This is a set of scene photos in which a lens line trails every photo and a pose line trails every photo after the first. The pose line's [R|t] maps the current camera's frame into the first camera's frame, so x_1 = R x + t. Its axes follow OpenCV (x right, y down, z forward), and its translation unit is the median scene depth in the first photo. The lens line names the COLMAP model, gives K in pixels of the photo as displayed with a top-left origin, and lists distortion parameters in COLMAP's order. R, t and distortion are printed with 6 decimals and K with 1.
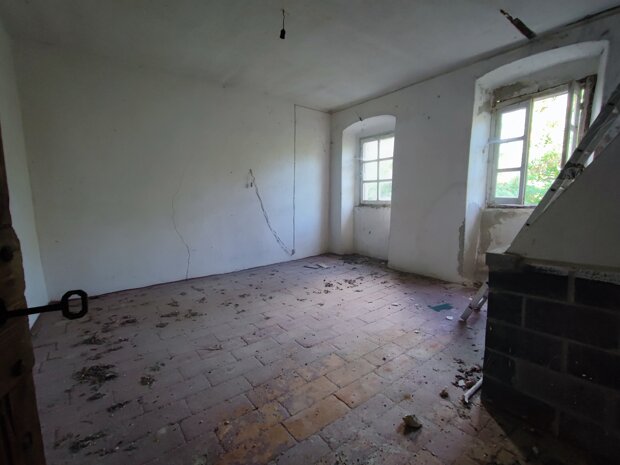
lens RADIAL K [[281.8, 0, 313.3], [0, 281.8, 232.3], [0, 0, 1]] dist [-0.001223, 0.002534]
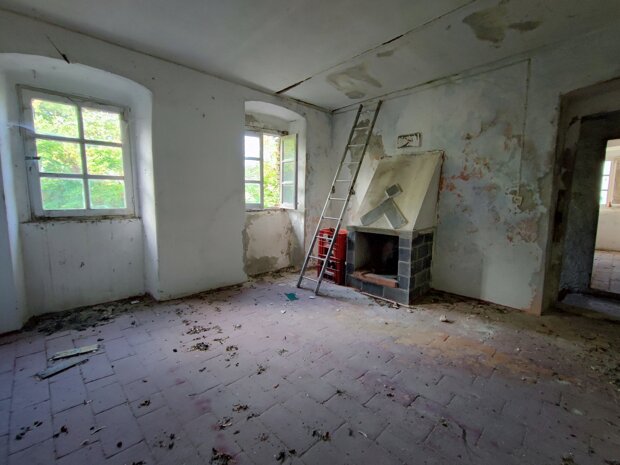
lens RADIAL K [[281.8, 0, 313.0], [0, 281.8, 230.9], [0, 0, 1]] dist [-0.001223, 0.002534]
pose [[-0.111686, -0.106975, 0.987969, -0.634527], [0.118827, 0.985618, 0.120153, -0.124923], [-0.986614, 0.130817, -0.097368, 0.896353]]
